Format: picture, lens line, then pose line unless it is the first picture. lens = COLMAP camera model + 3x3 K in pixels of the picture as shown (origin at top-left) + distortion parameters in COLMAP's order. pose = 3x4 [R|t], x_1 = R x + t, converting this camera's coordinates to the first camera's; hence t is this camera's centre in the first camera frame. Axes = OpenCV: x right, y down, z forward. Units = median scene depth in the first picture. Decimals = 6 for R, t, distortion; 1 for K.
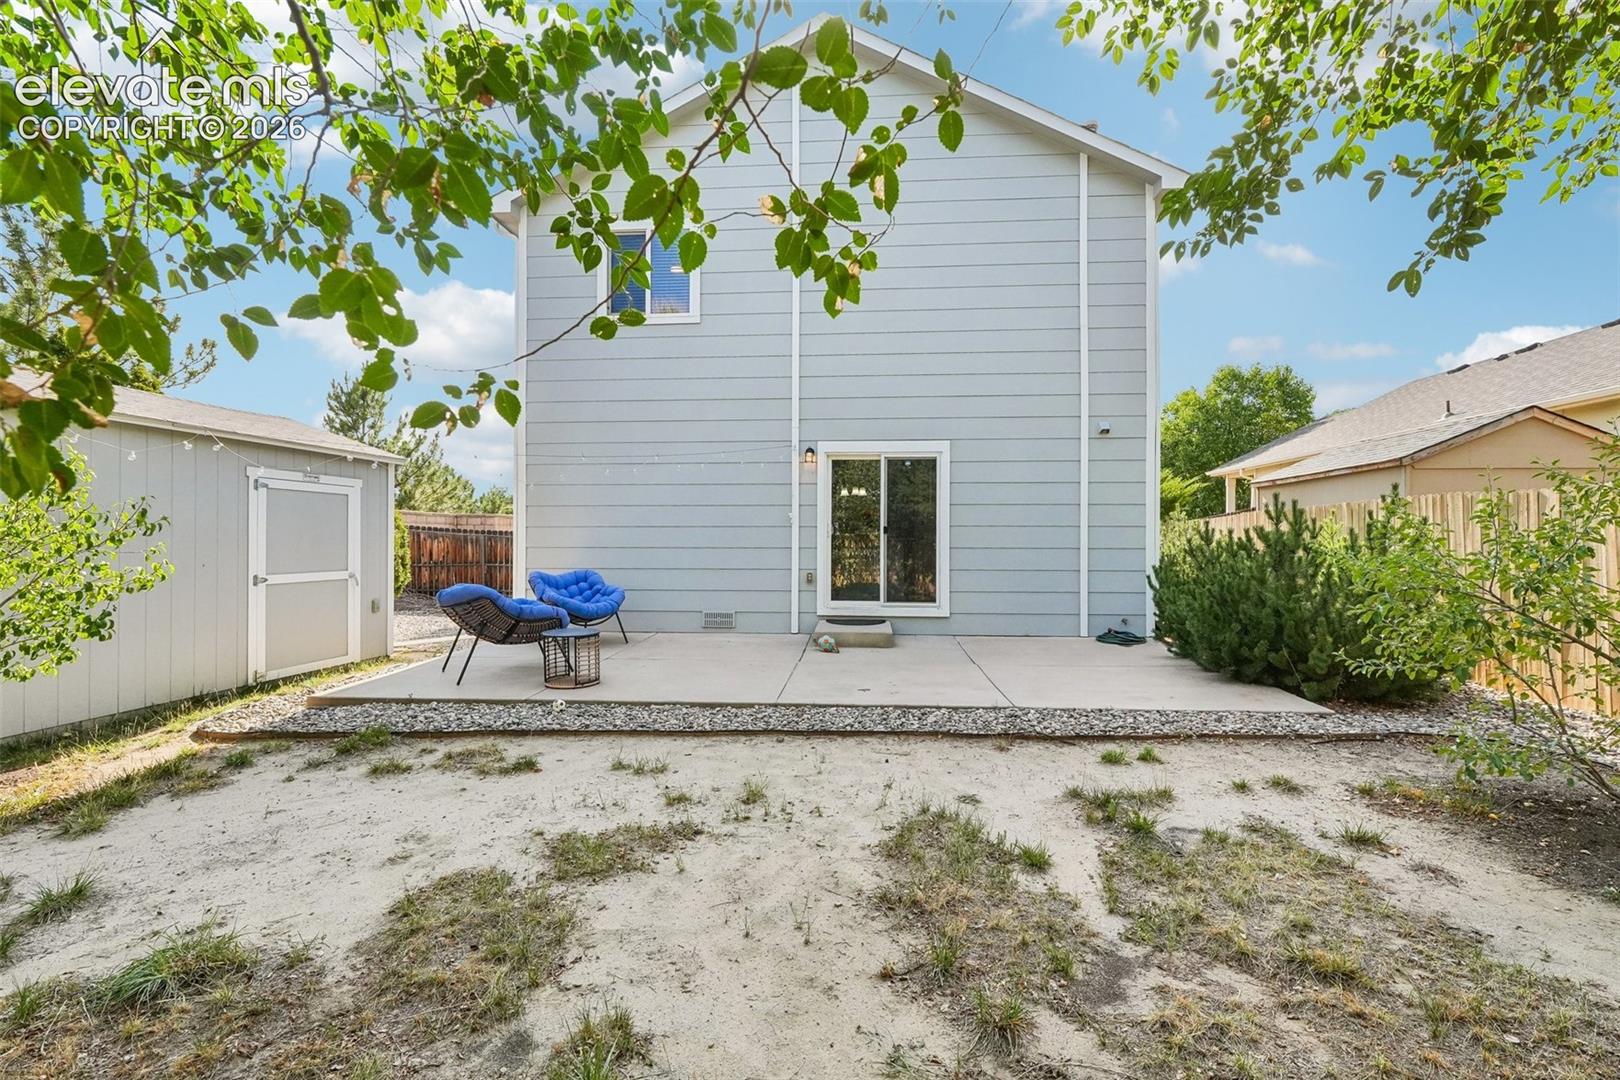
lens RADIAL K [[704.4, 0, 817.7], [0, 704.4, 541.3], [0, 0, 1]] dist [-0.005419, 0.003133]
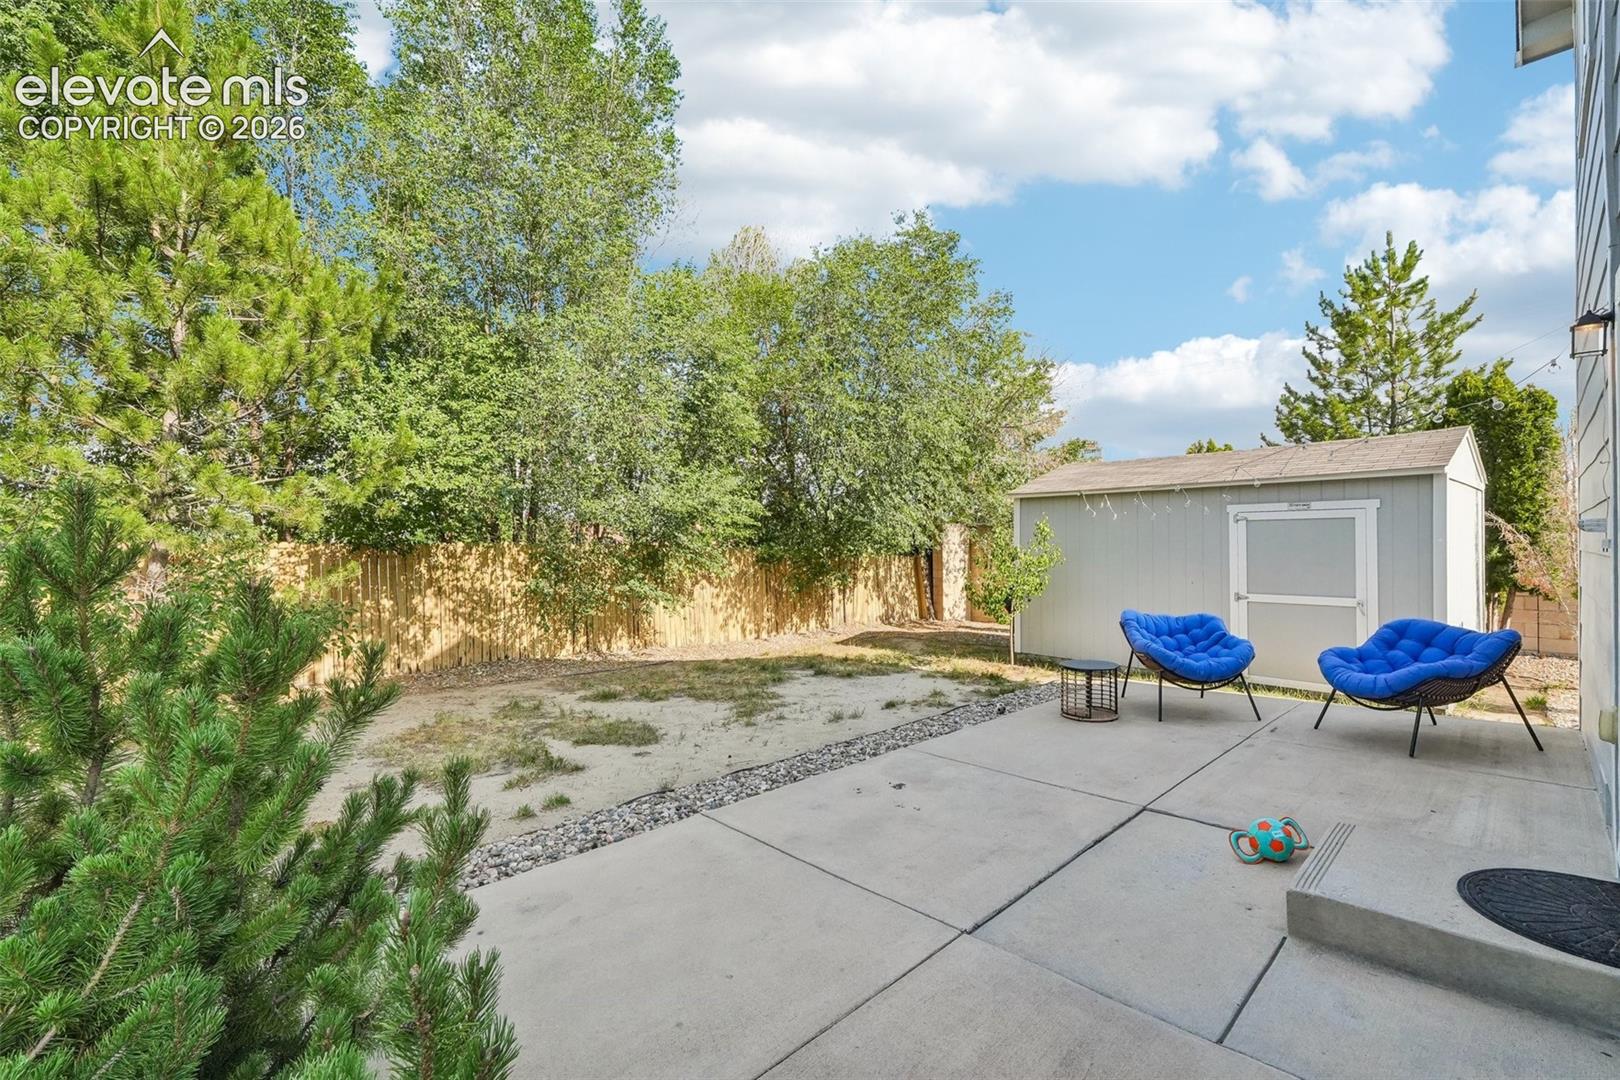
lens RADIAL K [[699.5, 0, 816.1], [0, 699.5, 536.7], [0, 0, 1]] dist [-0.008454, 0.003716]
pose [[-0.666040, -0.007692, -0.745876, 0.549847], [0.007163, 0.999835, -0.016707, -0.031925], [0.745882, -0.016470, -0.665875, 1.158054]]
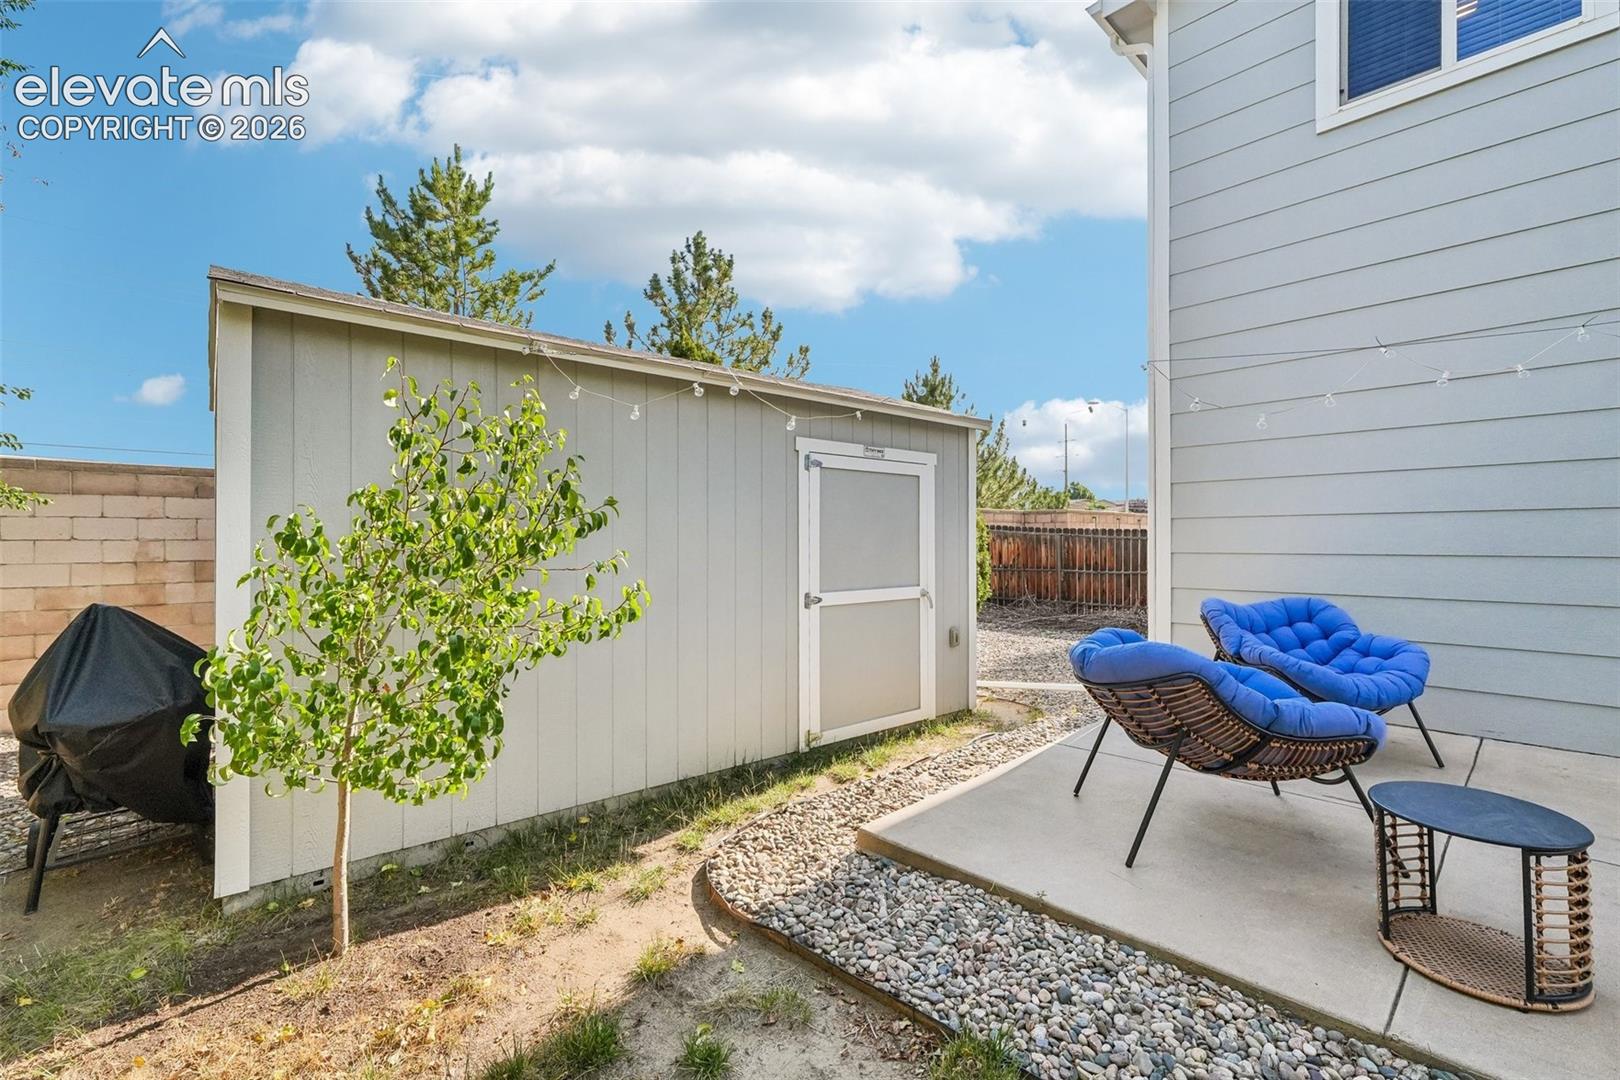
lens RADIAL K [[704.4, 0, 817.7], [0, 704.4, 541.3], [0, 0, 1]] dist [-0.005419, 0.003133]
pose [[0.743077, -0.004416, -0.669192, -0.298847], [0.004873, 0.999987, -0.001188, -0.002019], [0.669189, -0.002378, 0.743089, 0.448232]]
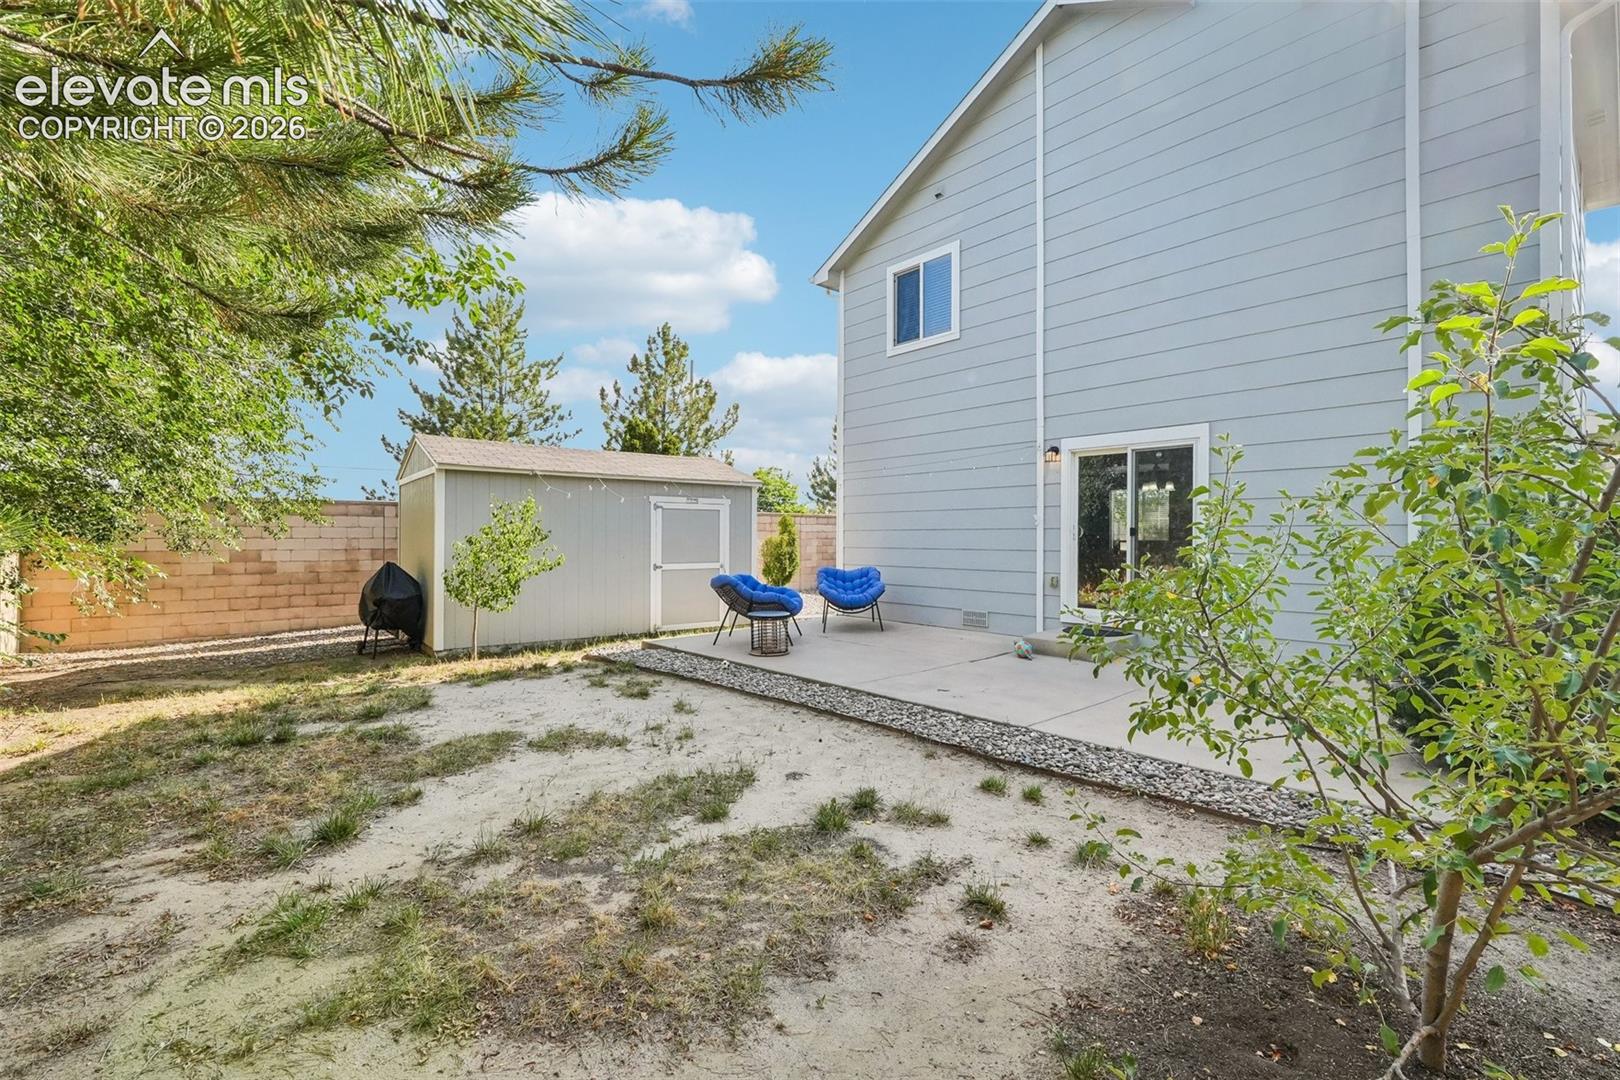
lens RADIAL K [[710.4, 0, 817.8], [0, 710.4, 540.5], [0, 0, 1]] dist [-0.001111, 0.000715]
pose [[0.711557, 0.002859, -0.702623, 0.540753], [-0.000539, 0.999994, 0.003523, -0.009765], [0.702628, -0.002128, 0.711554, 0.105996]]
